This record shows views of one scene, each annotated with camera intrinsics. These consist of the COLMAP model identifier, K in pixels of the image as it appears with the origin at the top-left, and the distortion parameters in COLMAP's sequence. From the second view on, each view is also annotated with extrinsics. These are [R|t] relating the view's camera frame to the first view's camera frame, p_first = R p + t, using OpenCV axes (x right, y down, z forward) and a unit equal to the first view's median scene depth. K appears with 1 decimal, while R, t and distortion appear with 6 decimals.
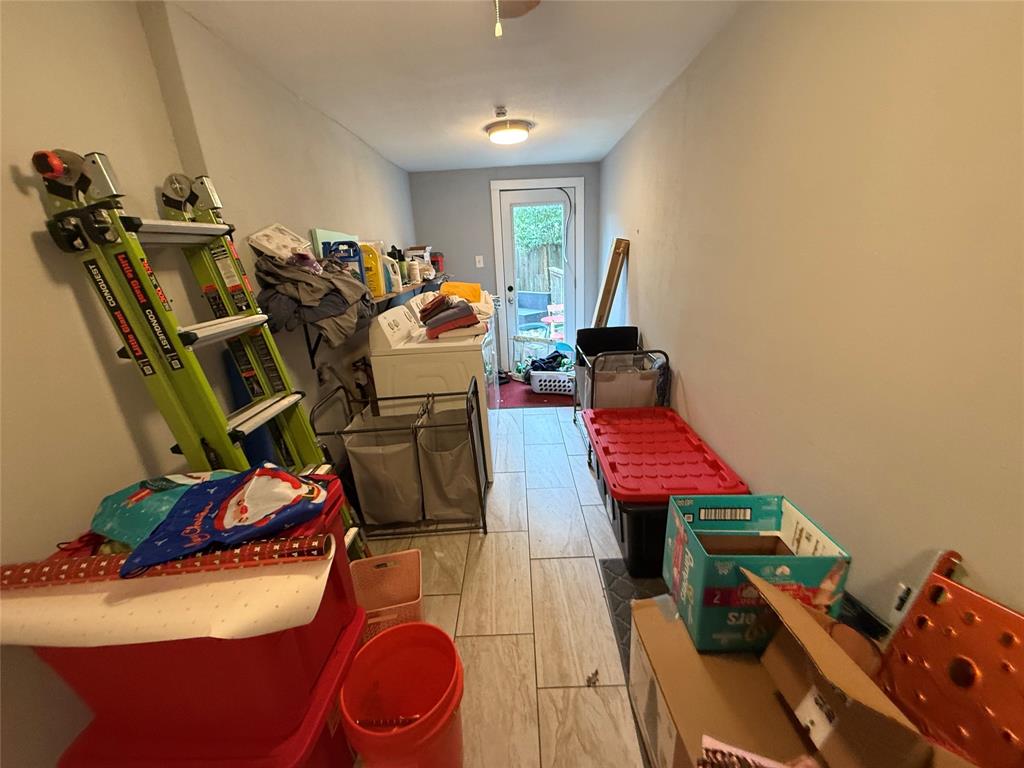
lens RADIAL K [[411.1, 0, 510.1], [0, 411.1, 382.9], [0, 0, 1]] dist [0.003779, 0.001566]
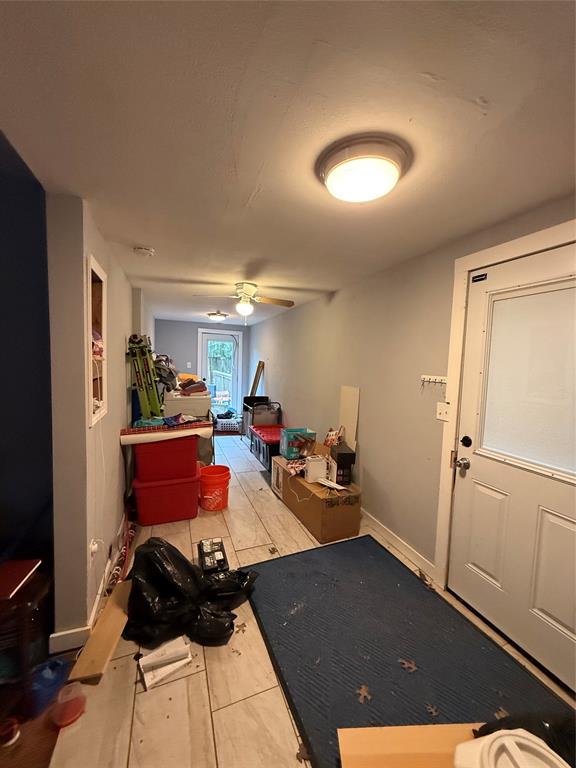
lens RADIAL K [[308.3, 0, 288.2], [0, 308.3, 386.9], [0, 0, 1]] dist [0.003779, 0.001566]
pose [[0.927805, 0.048110, 0.369951, -0.244434], [0.037692, 0.974488, -0.221253, 0.207273], [-0.371158, 0.219224, 0.902321, -0.663436]]
